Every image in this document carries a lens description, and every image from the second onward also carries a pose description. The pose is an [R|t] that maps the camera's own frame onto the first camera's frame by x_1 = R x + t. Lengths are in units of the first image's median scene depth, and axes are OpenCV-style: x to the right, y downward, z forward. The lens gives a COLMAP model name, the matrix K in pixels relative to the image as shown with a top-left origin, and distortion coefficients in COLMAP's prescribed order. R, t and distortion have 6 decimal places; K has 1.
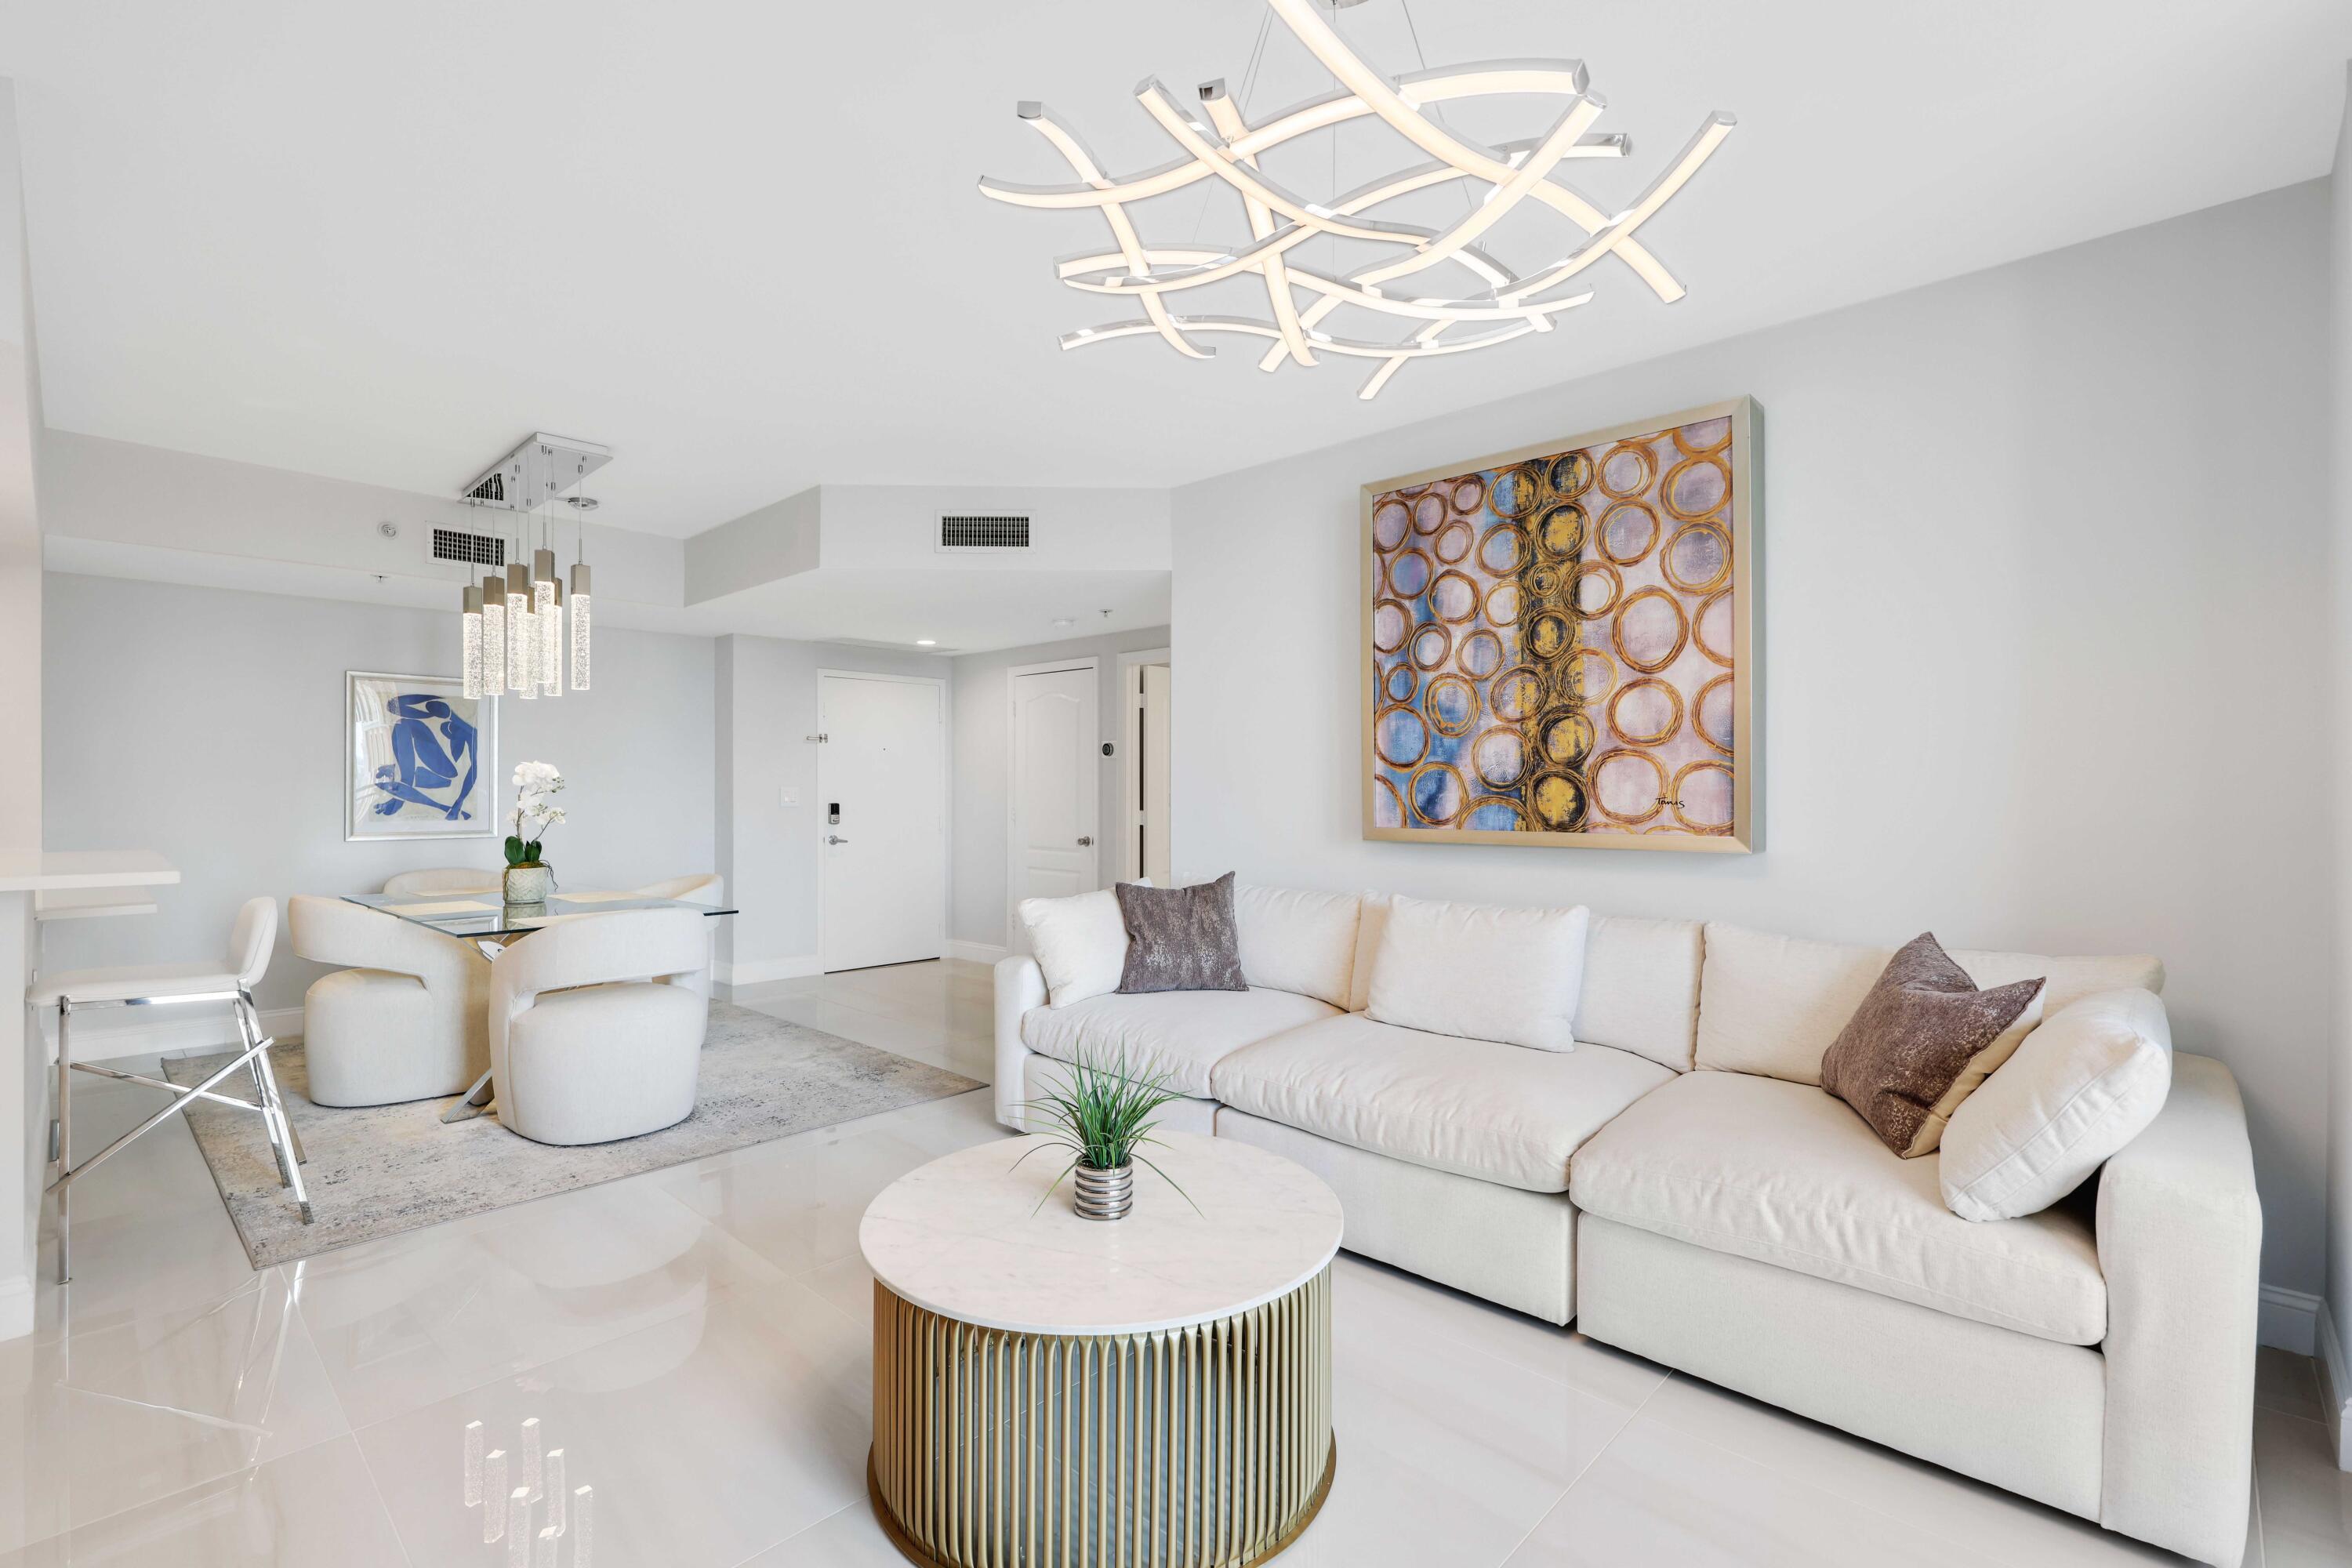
lens RADIAL K [[1052.1, 0, 1176.0], [0, 1052.1, 784.0], [0, 0, 1]] dist [0.003330, -0.000096]
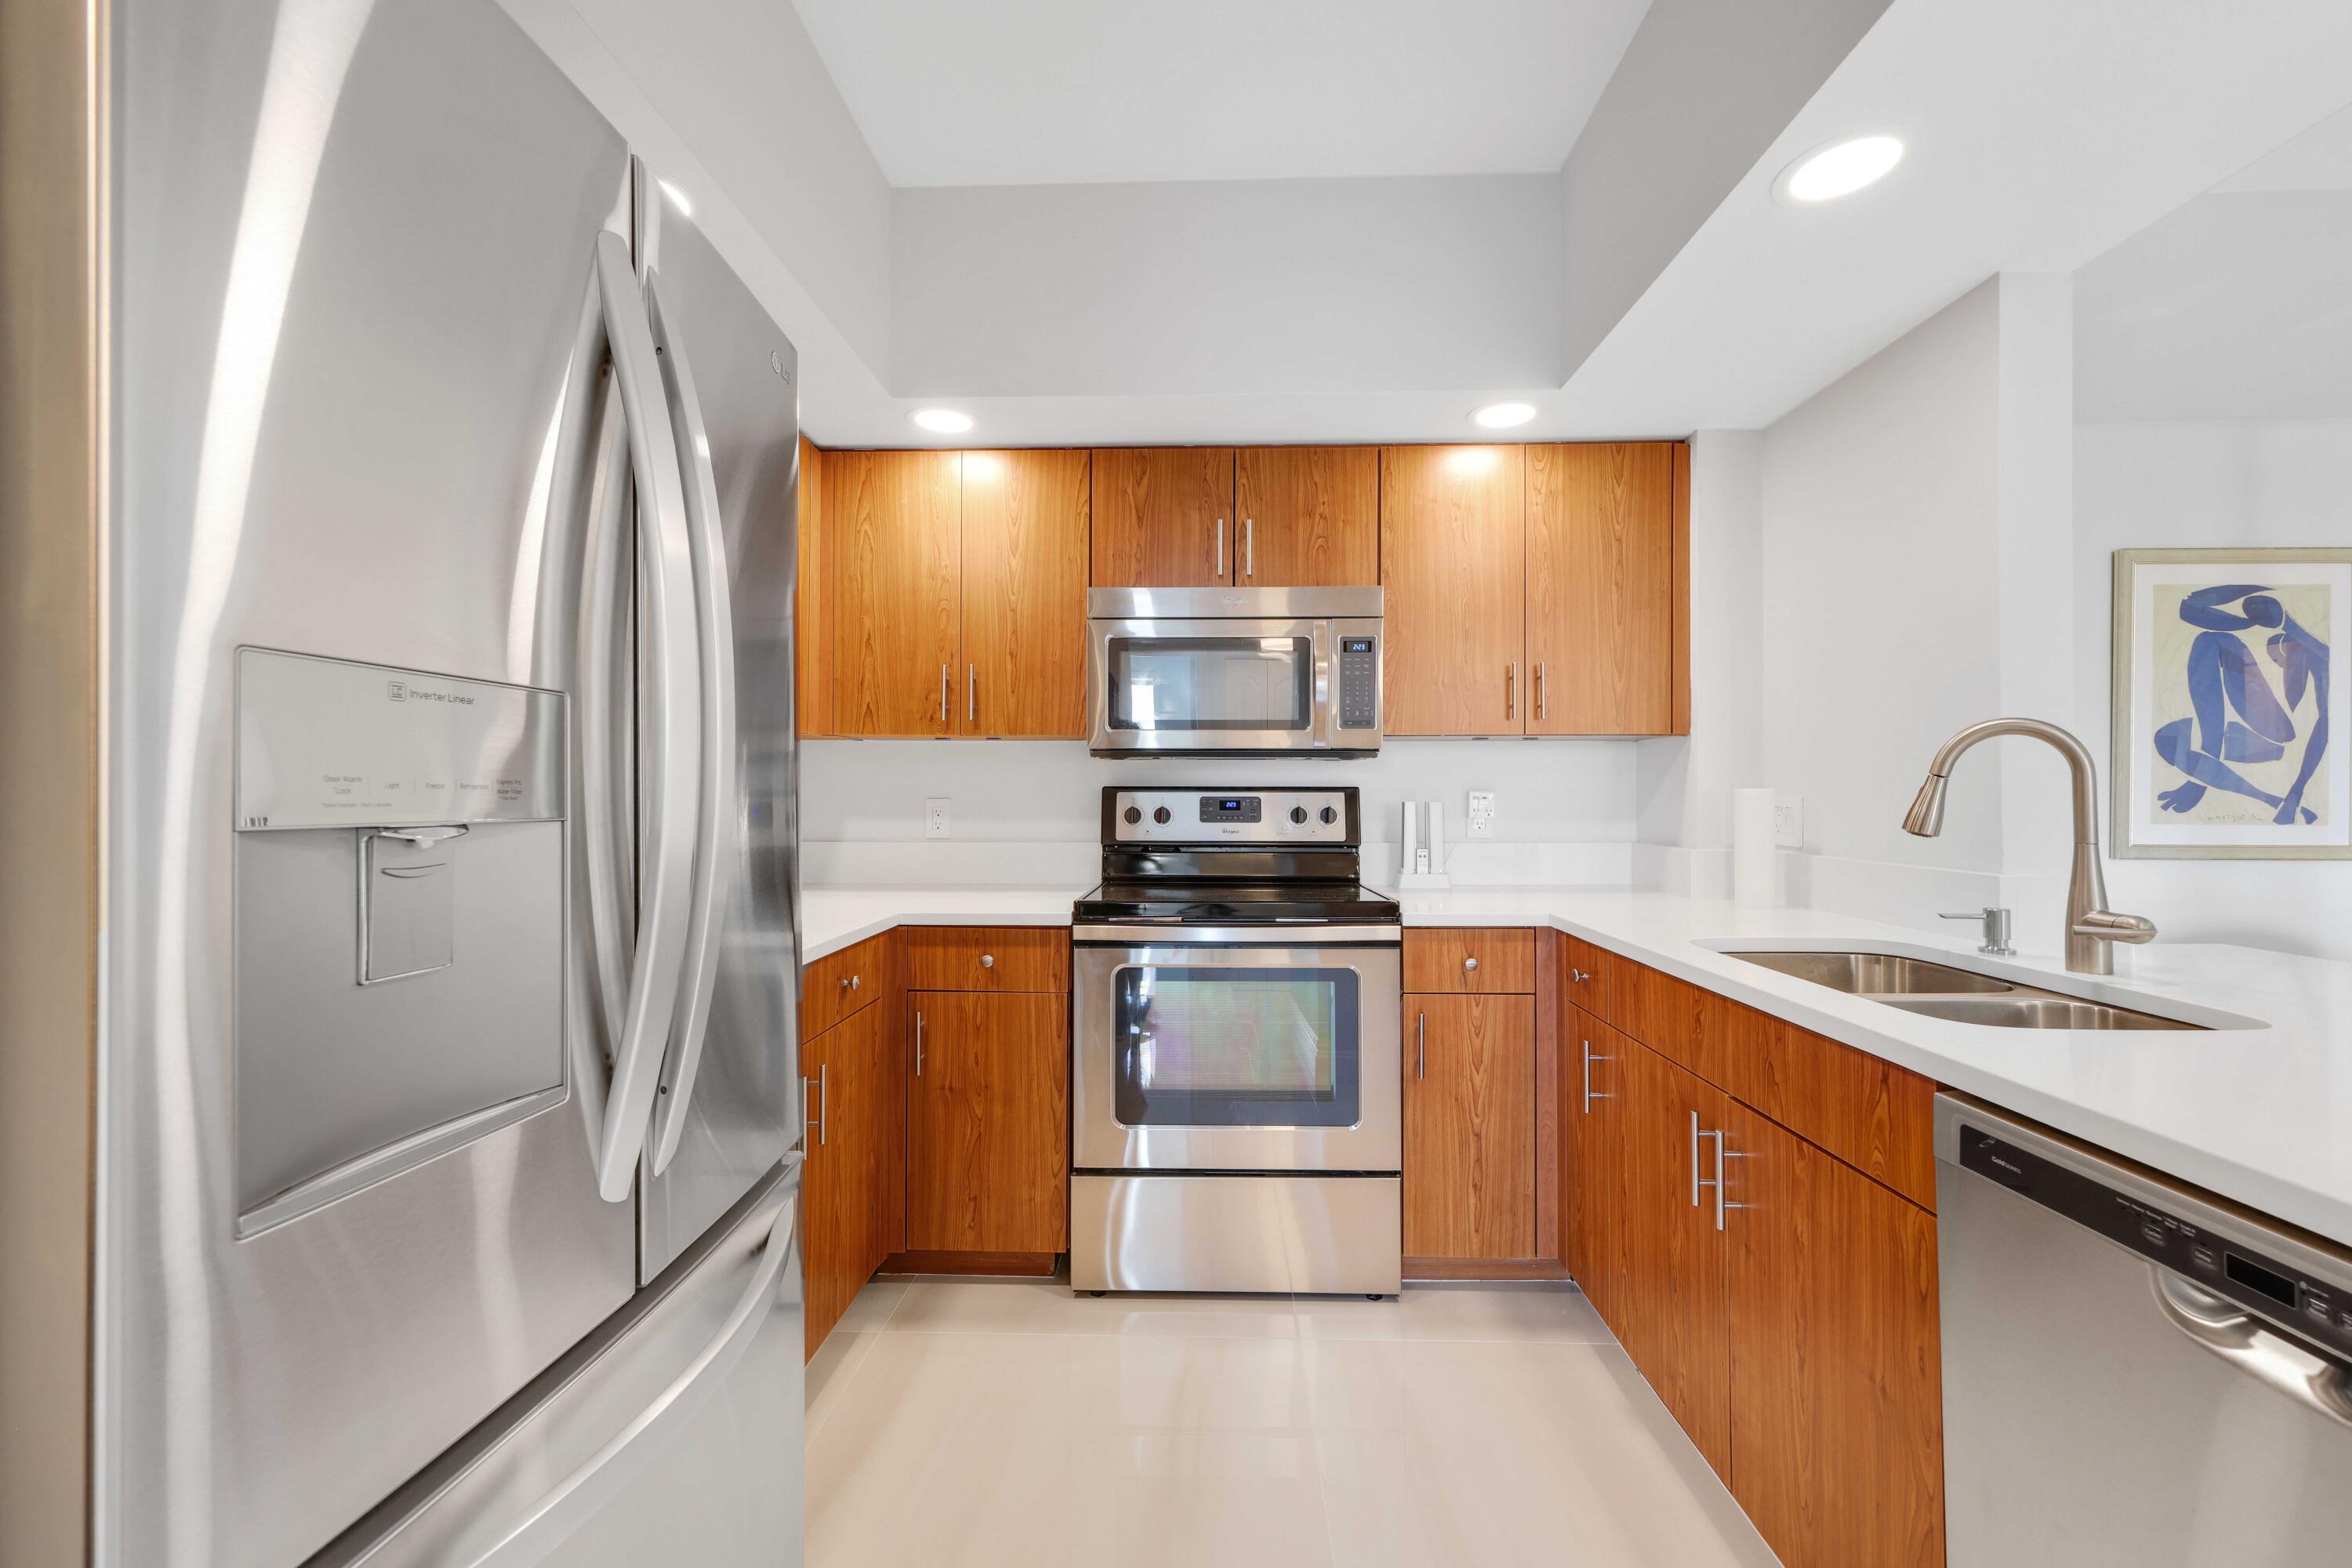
lens RADIAL K [[902.9, 0, 1188.1], [0, 902.9, 789.7], [0, 0, 1]] dist [0.001067, 0.000105]
pose [[0.667092, -0.001513, -0.744974, -1.163377], [0.002761, 0.999996, 0.000443, 0.025508], [0.744970, -0.002352, 0.667093, 0.490675]]
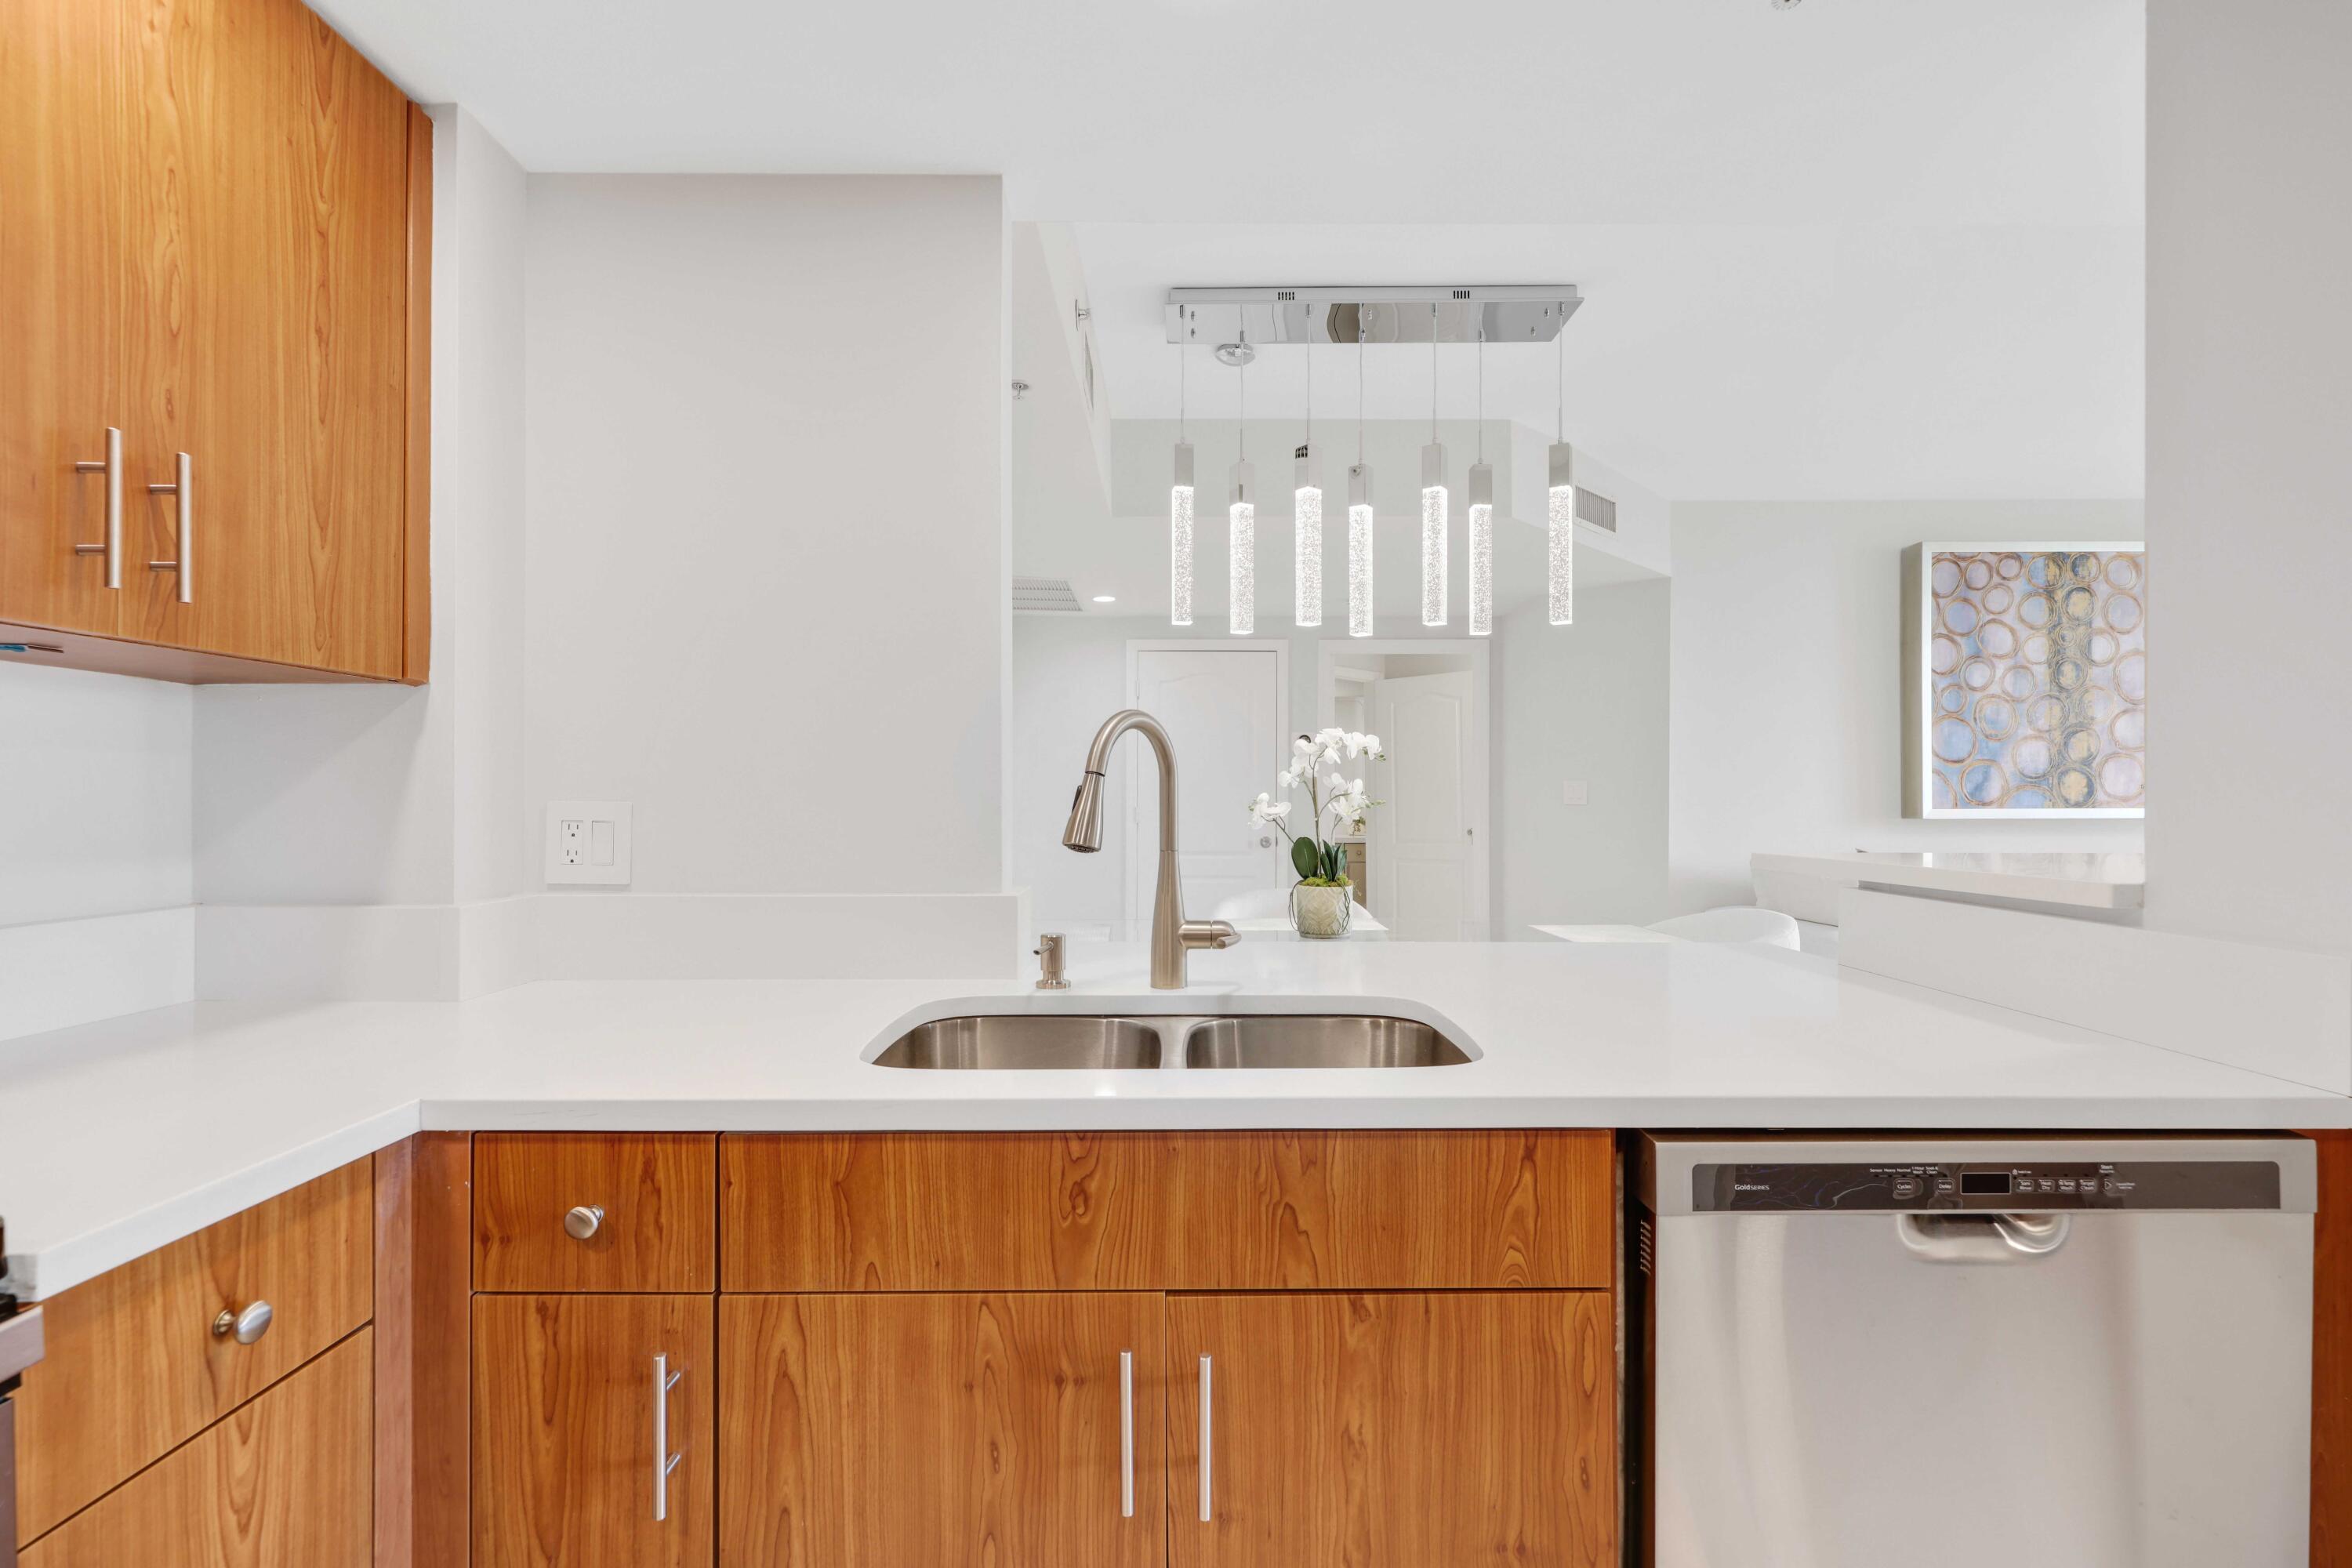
lens RADIAL K [[1085.8, 0, 1166.6], [0, 1085.8, 799.6], [0, 0, 1]] dist [0.001235, -0.000082]
pose [[0.725700, -0.001325, 0.688010, -1.487370], [-0.001360, 0.999993, 0.003360, 0.027944], [-0.688010, -0.003374, 0.725694, 0.713618]]
